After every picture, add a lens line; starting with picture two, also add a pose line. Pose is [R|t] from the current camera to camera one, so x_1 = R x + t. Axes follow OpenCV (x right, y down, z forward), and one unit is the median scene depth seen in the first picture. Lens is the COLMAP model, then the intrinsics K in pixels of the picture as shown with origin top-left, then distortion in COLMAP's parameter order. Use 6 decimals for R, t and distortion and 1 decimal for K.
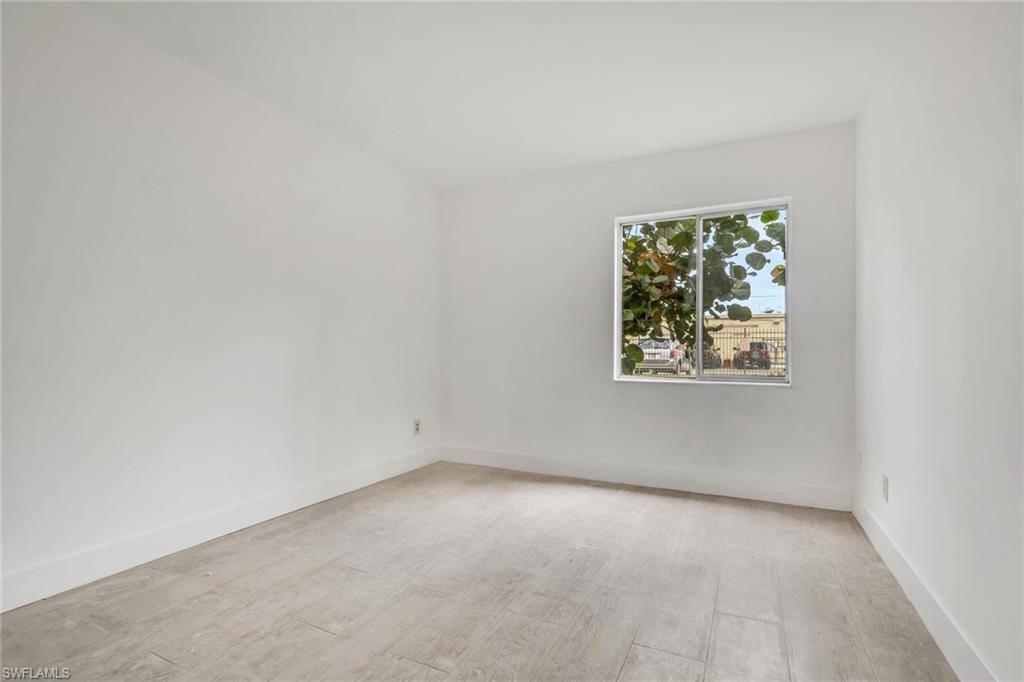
lens RADIAL K [[480.9, 0, 504.2], [0, 480.9, 345.4], [0, 0, 1]] dist [-0.005714, 0.001243]
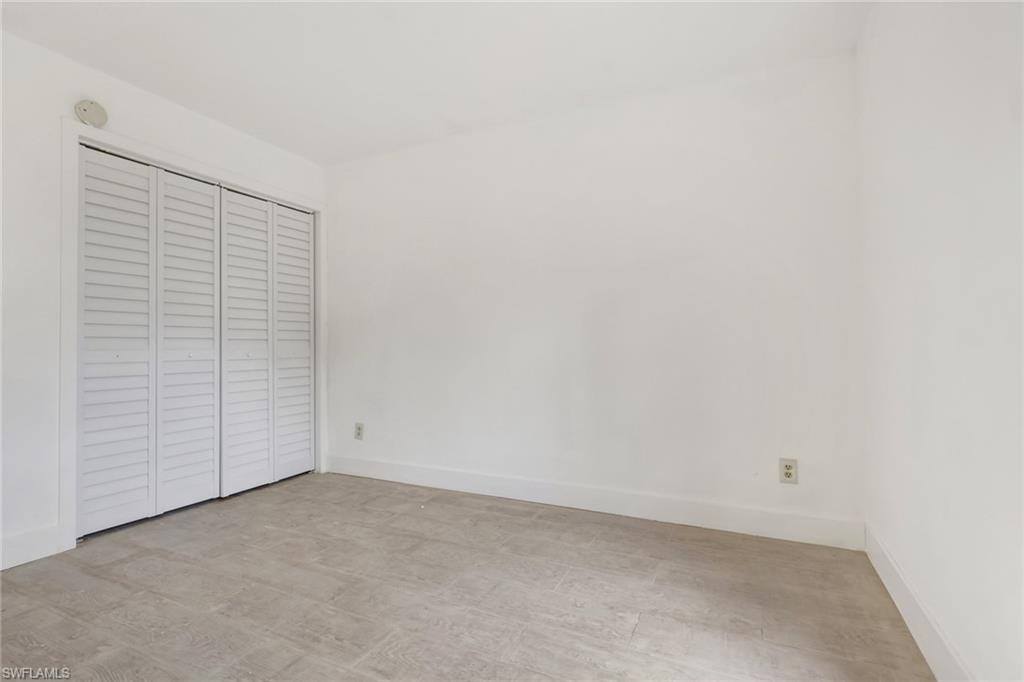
lens RADIAL K [[480.9, 0, 507.5], [0, 480.9, 340.8], [0, 0, 1]] dist [-0.005714, 0.001243]
pose [[0.025454, -0.014011, -0.999578, 0.757805], [0.013309, 0.999818, -0.013676, 0.021766], [0.999587, -0.012955, 0.025636, 1.187129]]
